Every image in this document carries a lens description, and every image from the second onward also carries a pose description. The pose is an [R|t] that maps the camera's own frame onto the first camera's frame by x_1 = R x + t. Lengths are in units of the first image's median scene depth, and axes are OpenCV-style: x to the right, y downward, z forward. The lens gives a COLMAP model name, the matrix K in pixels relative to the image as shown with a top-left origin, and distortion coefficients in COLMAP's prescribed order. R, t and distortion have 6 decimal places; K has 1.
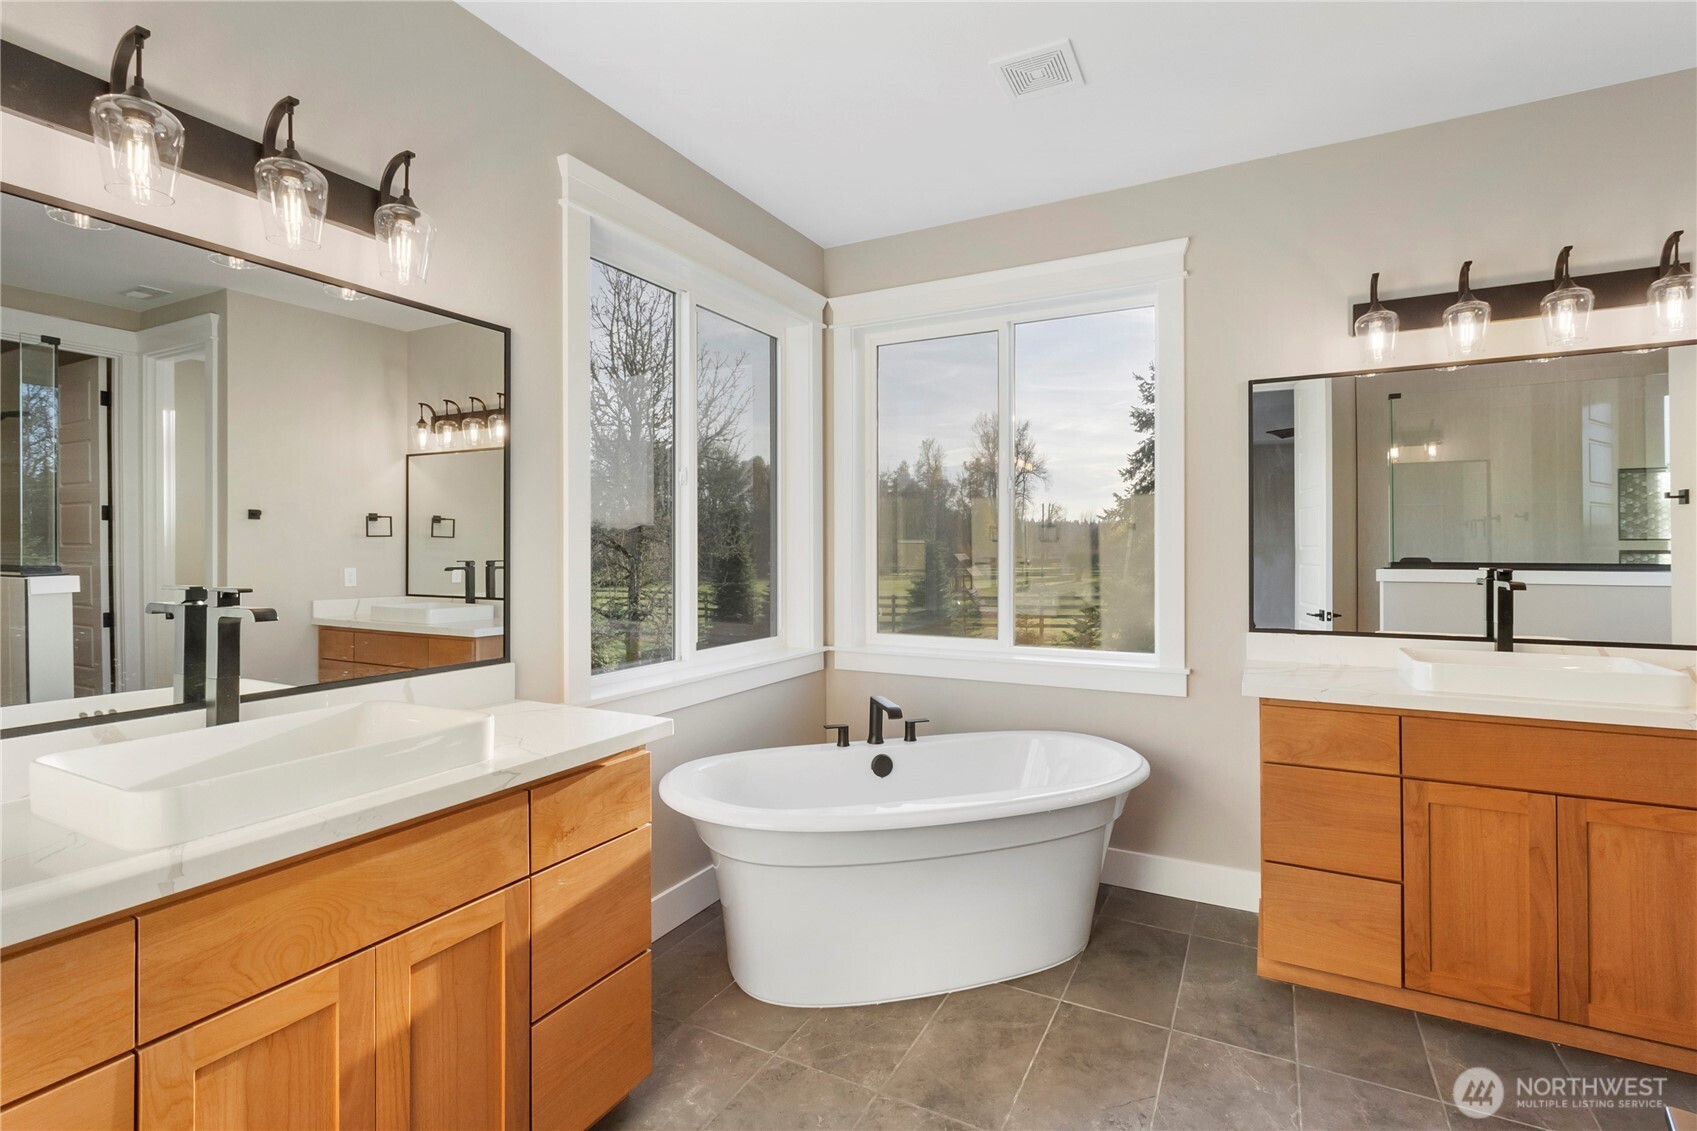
lens RADIAL K [[797.3, 0, 847.0], [0, 797.3, 545.3], [0, 0, 1]] dist [0.003520, -0.000021]
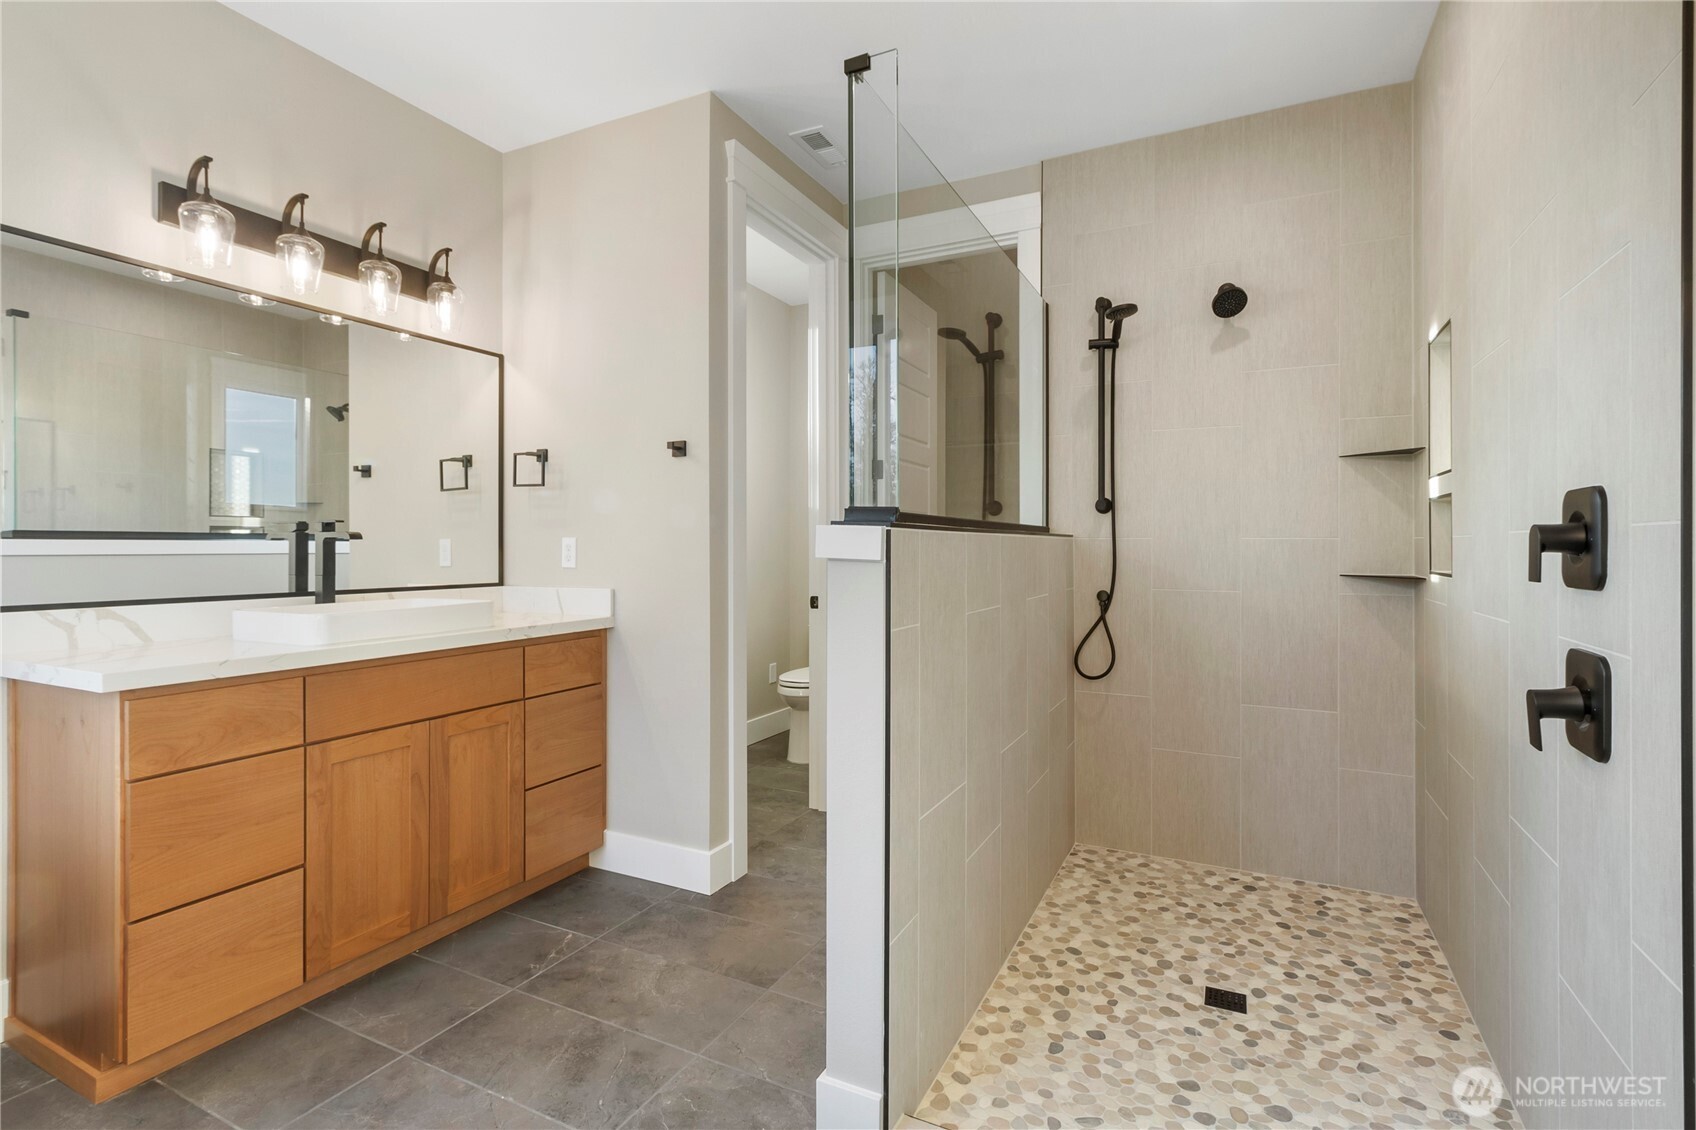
lens RADIAL K [[796.8, 0, 846.5], [0, 796.8, 544.8], [0, 0, 1]] dist [0.003520, -0.000021]
pose [[-0.027489, 0.007084, 0.999597, -0.215811], [-0.005059, 0.999961, -0.007225, 0.074751], [-0.999609, -0.005255, -0.027452, 0.443780]]
